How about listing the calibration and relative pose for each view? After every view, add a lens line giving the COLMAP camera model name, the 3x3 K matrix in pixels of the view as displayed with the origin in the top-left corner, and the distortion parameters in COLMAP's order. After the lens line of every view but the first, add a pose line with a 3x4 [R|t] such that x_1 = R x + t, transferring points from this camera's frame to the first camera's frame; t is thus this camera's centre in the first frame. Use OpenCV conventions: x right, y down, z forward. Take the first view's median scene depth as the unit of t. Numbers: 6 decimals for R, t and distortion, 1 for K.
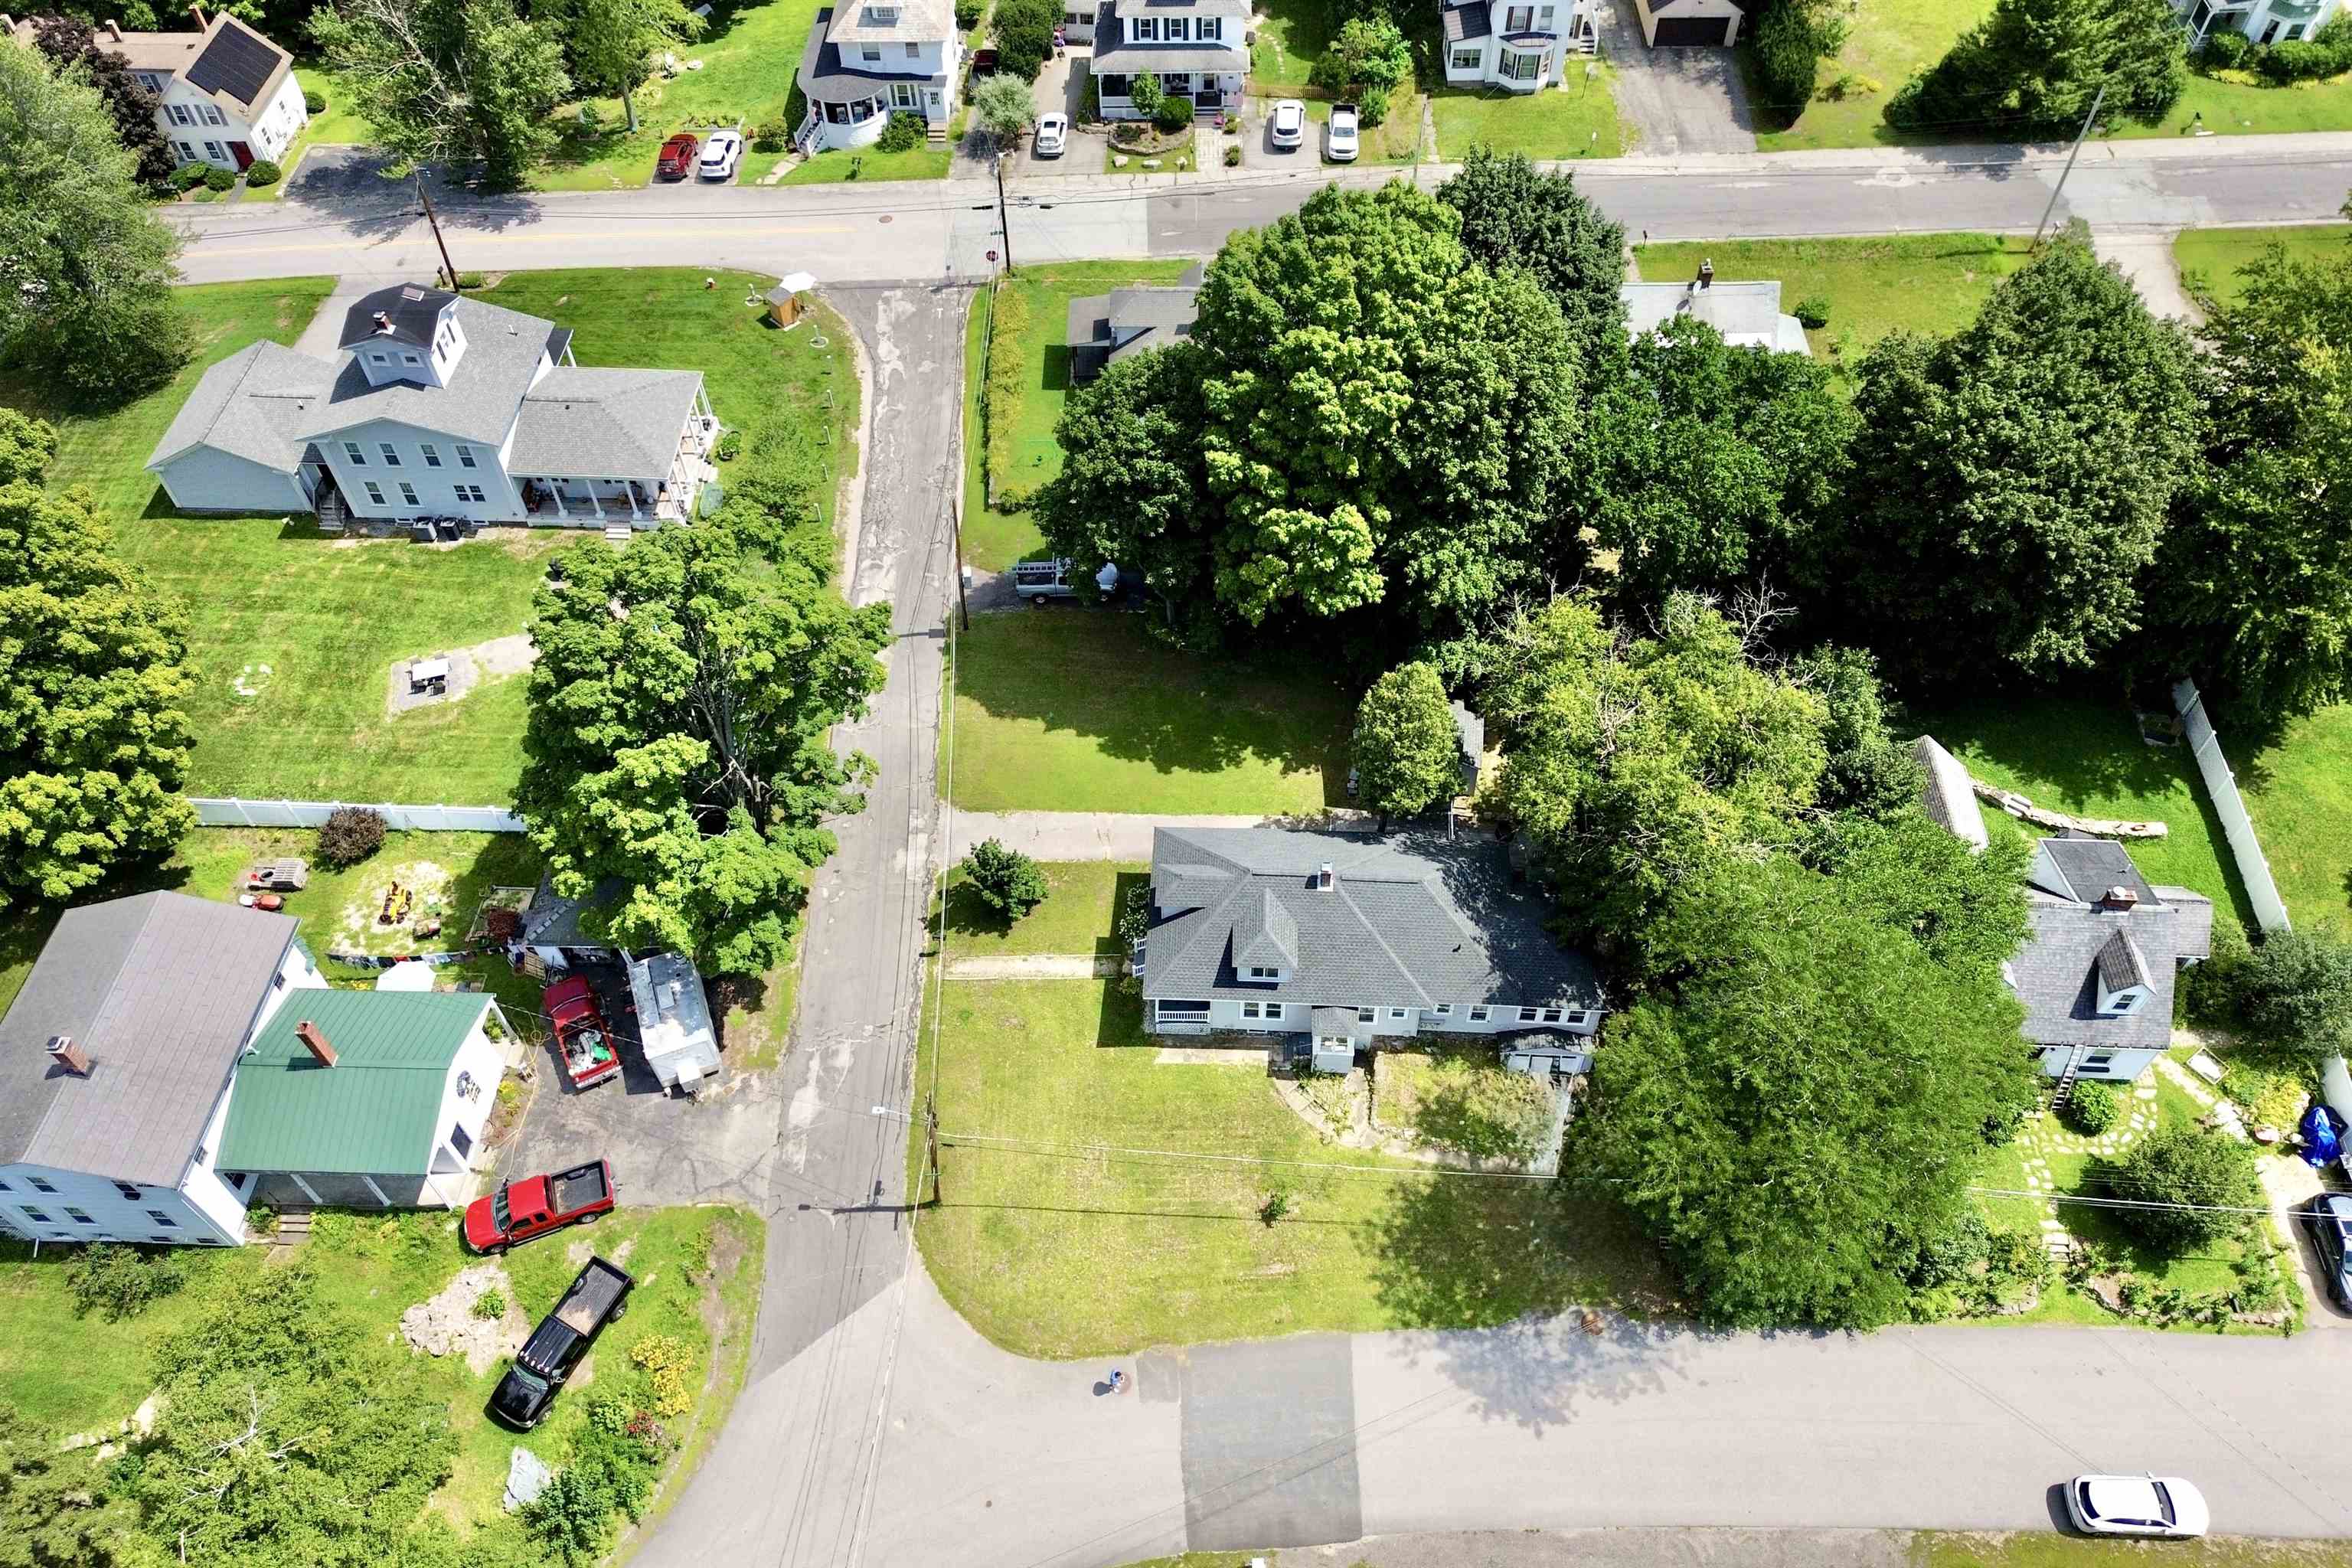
lens RADIAL K [[1664.2, 0, 1176.0], [0, 1664.2, 784.0], [0, 0, 1]] dist [0.080634, -0.079304]
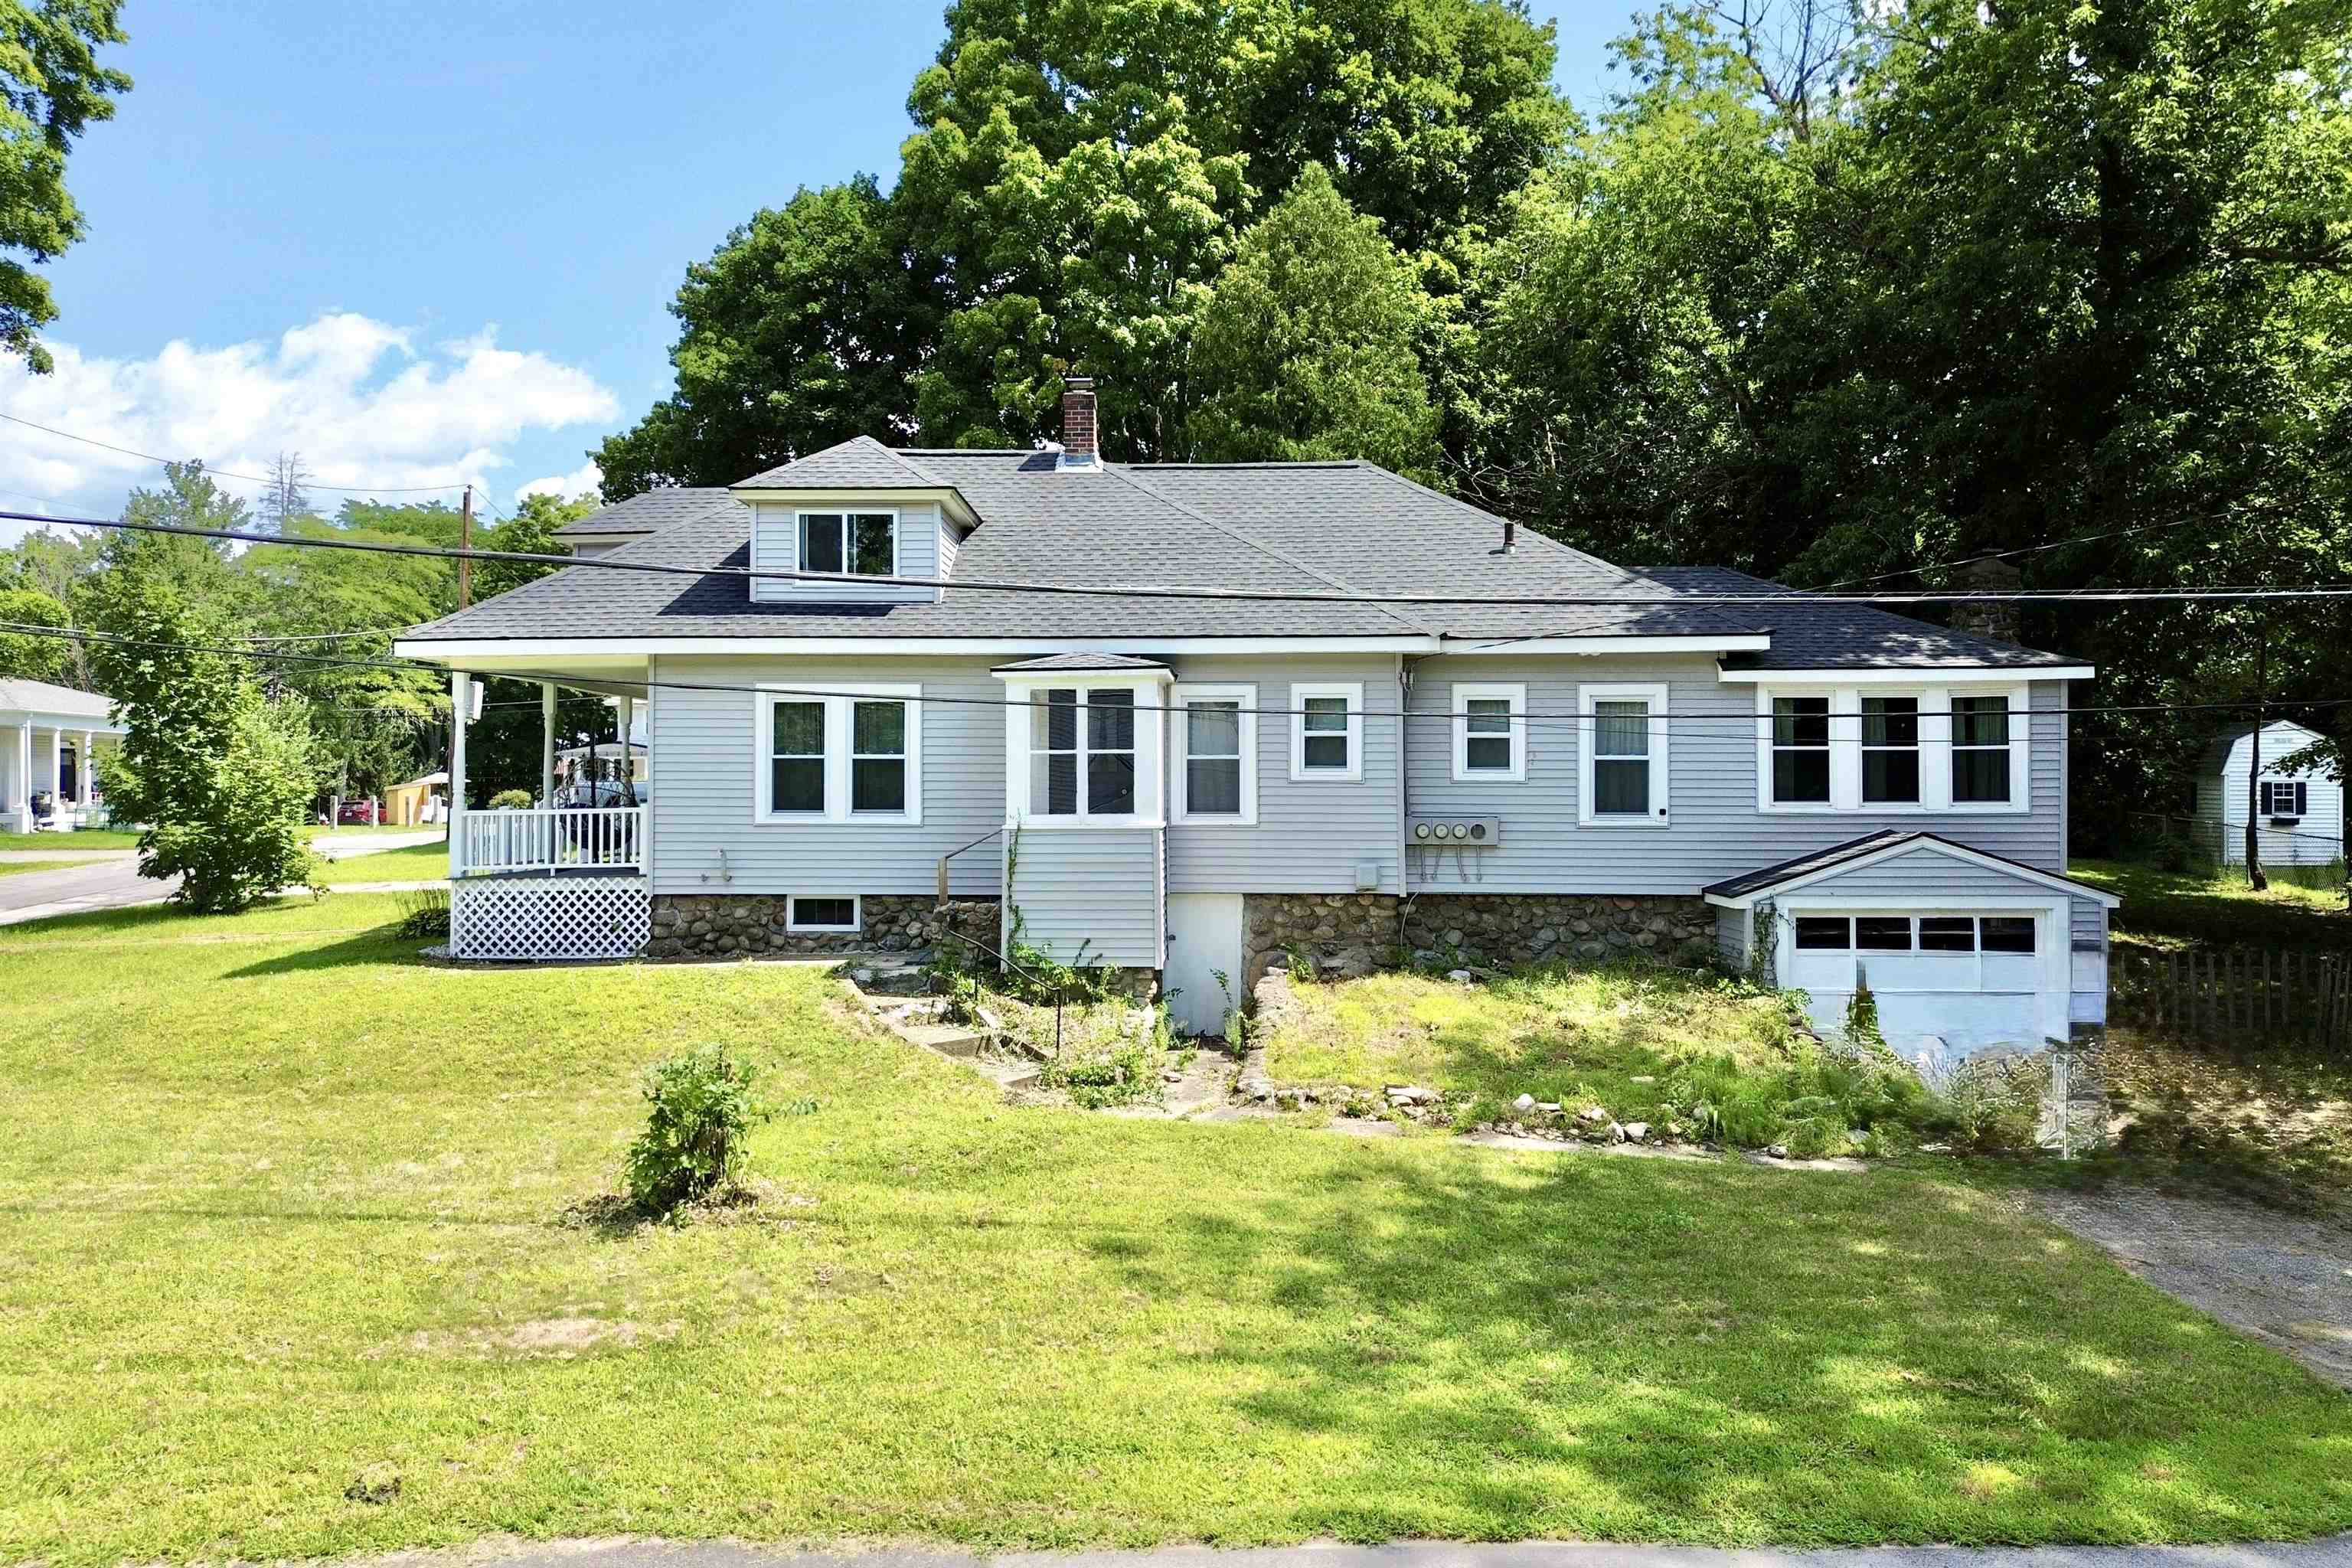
lens RADIAL K [[1696.8, 0, 1176.0], [0, 1696.8, 784.0], [0, 0, 1]] dist [0.003958, -0.001230]
pose [[0.999270, 0.031978, 0.020925, 0.100826], [-0.002530, 0.601701, -0.798717, 0.358267], [-0.038132, 0.798081, 0.601342, 0.824482]]
